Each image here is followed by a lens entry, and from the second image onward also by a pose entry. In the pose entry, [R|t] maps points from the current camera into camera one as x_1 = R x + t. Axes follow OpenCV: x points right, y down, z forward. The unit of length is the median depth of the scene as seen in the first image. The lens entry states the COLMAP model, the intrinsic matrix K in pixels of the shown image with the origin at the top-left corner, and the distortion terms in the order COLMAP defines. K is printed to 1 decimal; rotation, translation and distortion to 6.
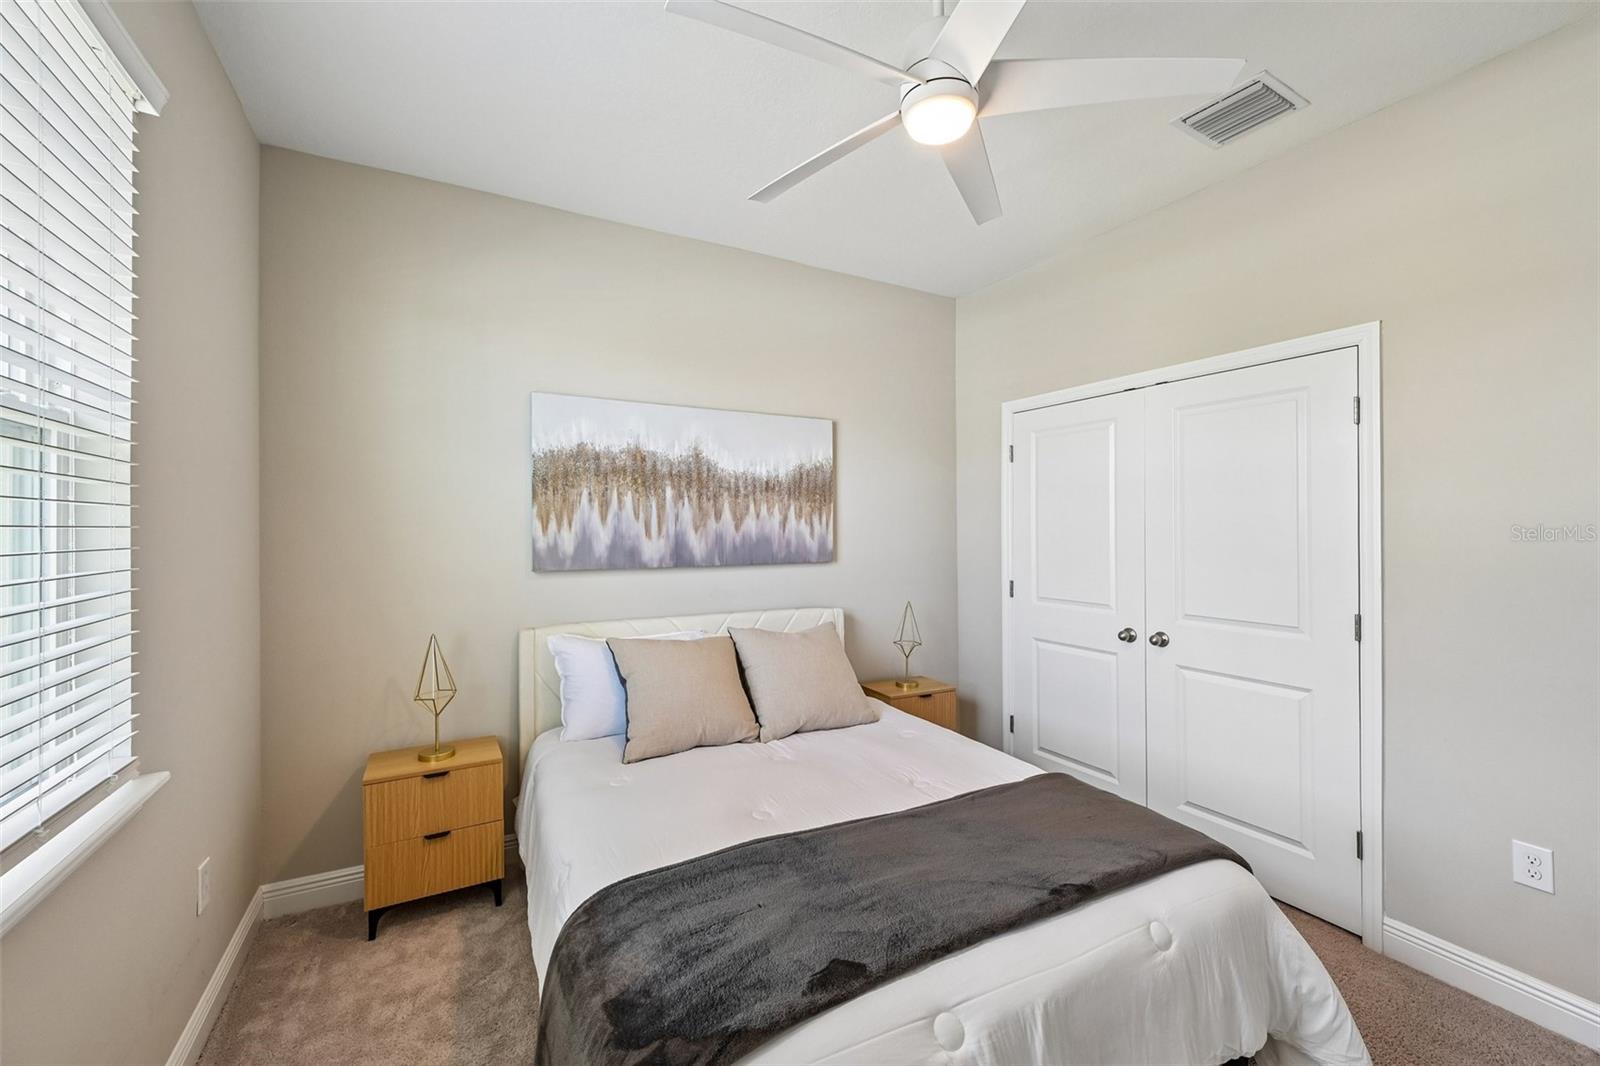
lens RADIAL K [[641.4, 0, 795.3], [0, 641.4, 533.6], [0, 0, 1]] dist [0.000400, -0.000045]
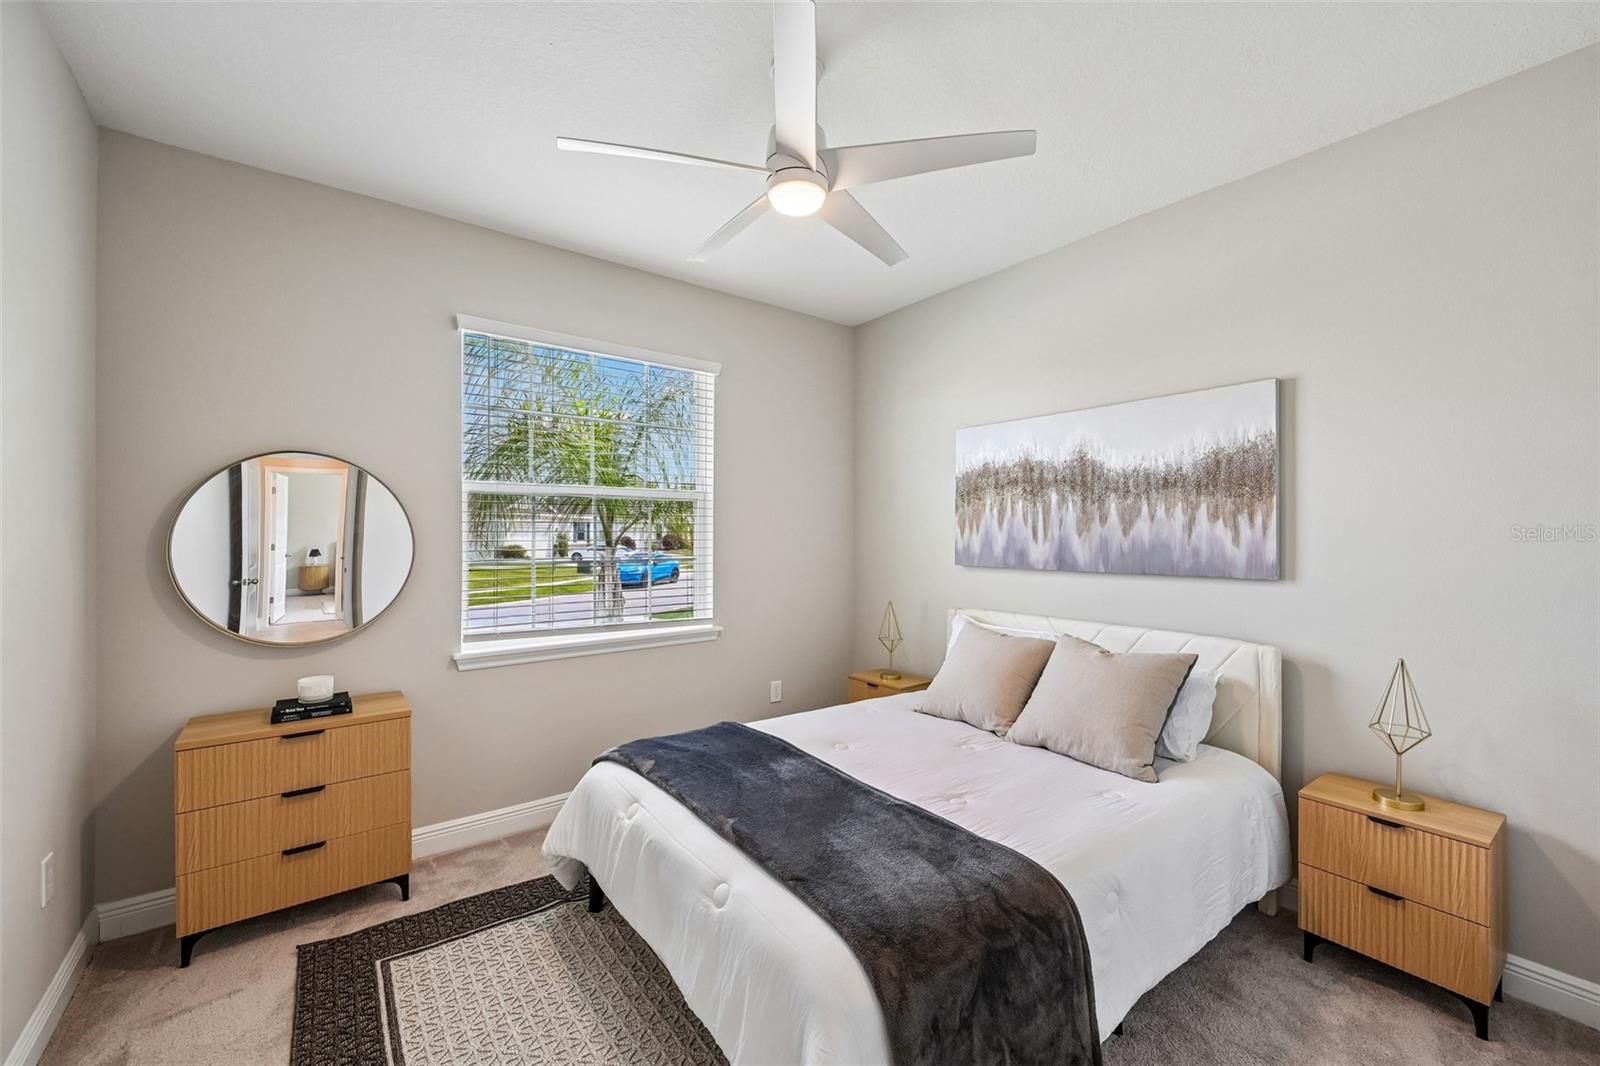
lens RADIAL K [[641.4, 0, 795.3], [0, 641.4, 533.6], [0, 0, 1]] dist [0.000400, -0.000045]
pose [[0.139316, 0.004161, -0.990239, 0.762327], [-0.004012, 0.999985, 0.003638, -0.008702], [0.990240, 0.003466, 0.139330, 0.435492]]
